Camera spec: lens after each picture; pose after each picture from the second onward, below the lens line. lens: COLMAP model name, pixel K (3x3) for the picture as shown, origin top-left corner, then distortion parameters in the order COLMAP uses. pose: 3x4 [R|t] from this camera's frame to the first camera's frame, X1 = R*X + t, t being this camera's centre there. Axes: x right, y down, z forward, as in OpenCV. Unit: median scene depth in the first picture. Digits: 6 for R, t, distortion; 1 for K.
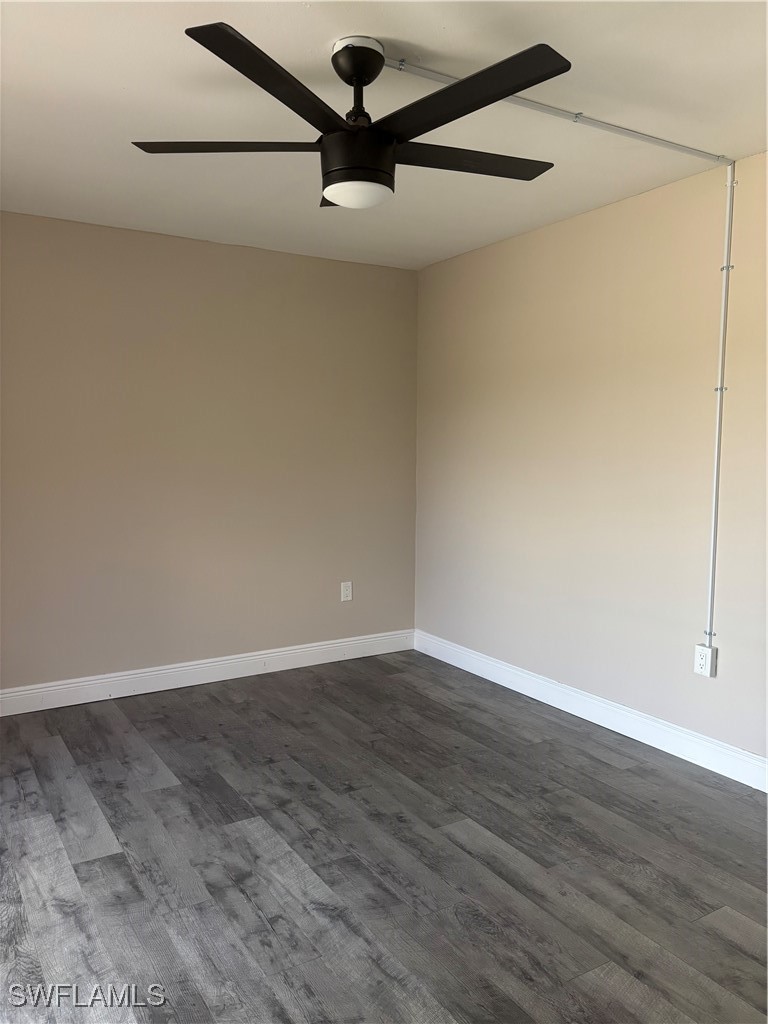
lens RADIAL K [[775.3, 0, 386.0], [0, 775.3, 512.7], [0, 0, 1]] dist [0.050002, -0.059051]
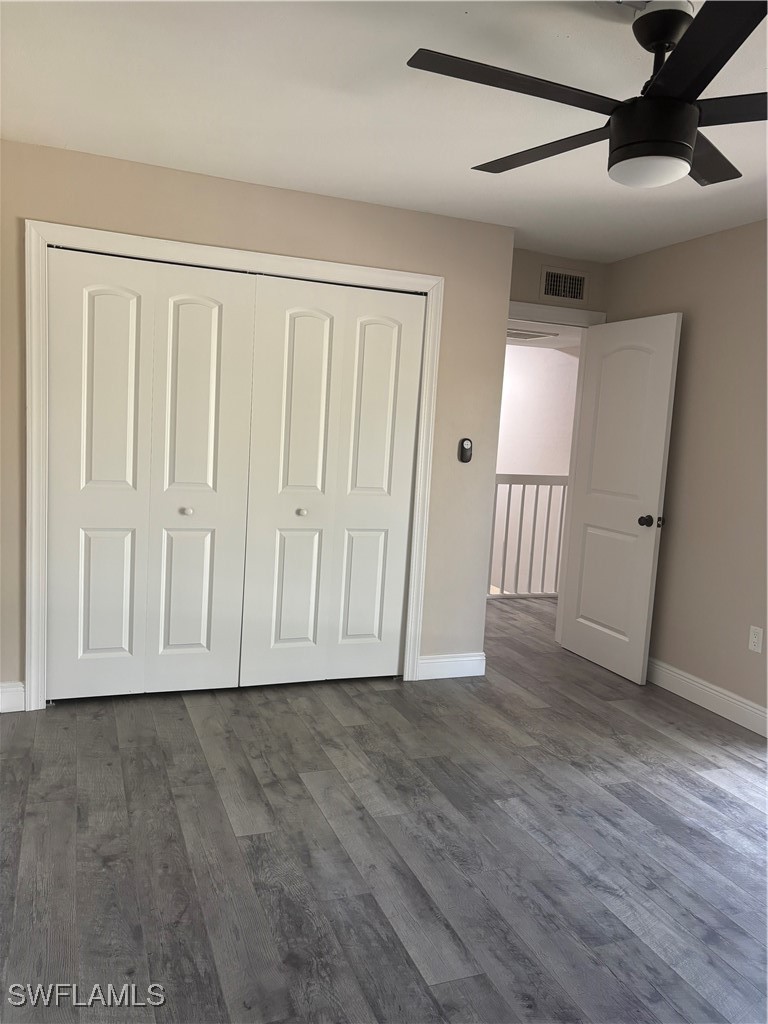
lens RADIAL K [[775.3, 0, 386.0], [0, 775.3, 512.7], [0, 0, 1]] dist [0.050002, -0.059051]
pose [[-0.982811, -0.076897, 0.167835, 0.068233], [-0.043585, 0.980070, 0.193813, -0.163621], [-0.179394, 0.183167, -0.966575, 1.811486]]
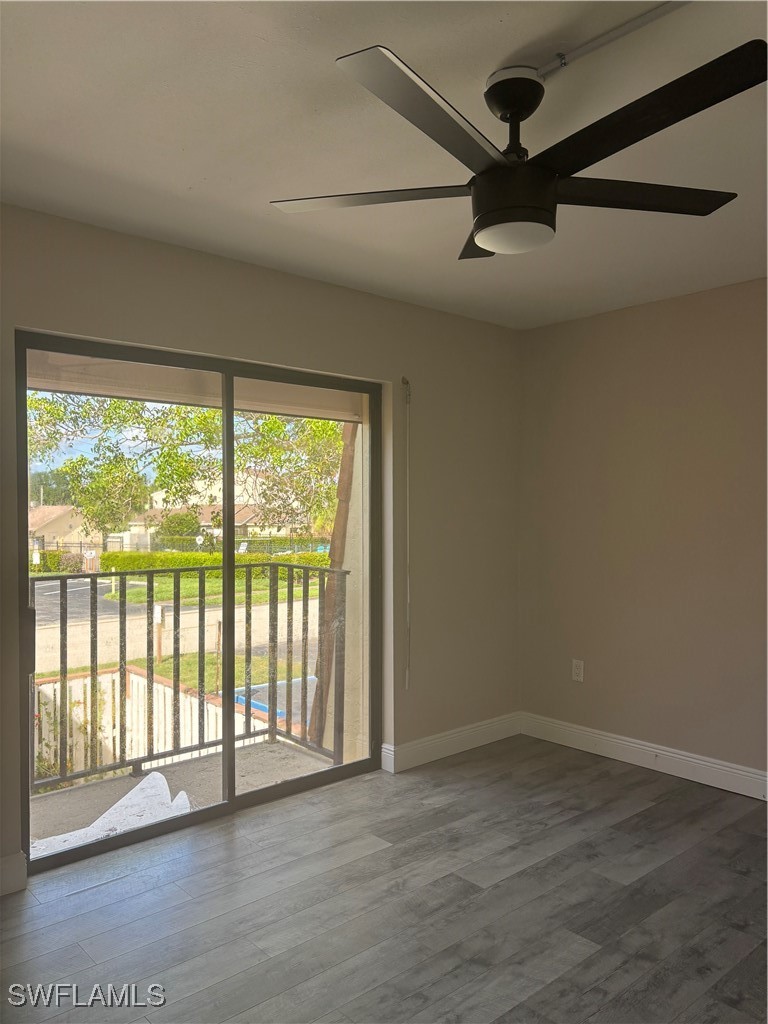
lens RADIAL K [[775.3, 0, 386.0], [0, 775.3, 512.7], [0, 0, 1]] dist [0.050002, -0.059051]
pose [[0.179001, 0.005606, -0.983833, 0.733737], [-0.087588, 0.996104, -0.010260, -0.066304], [0.979942, 0.088009, 0.178795, 0.652028]]
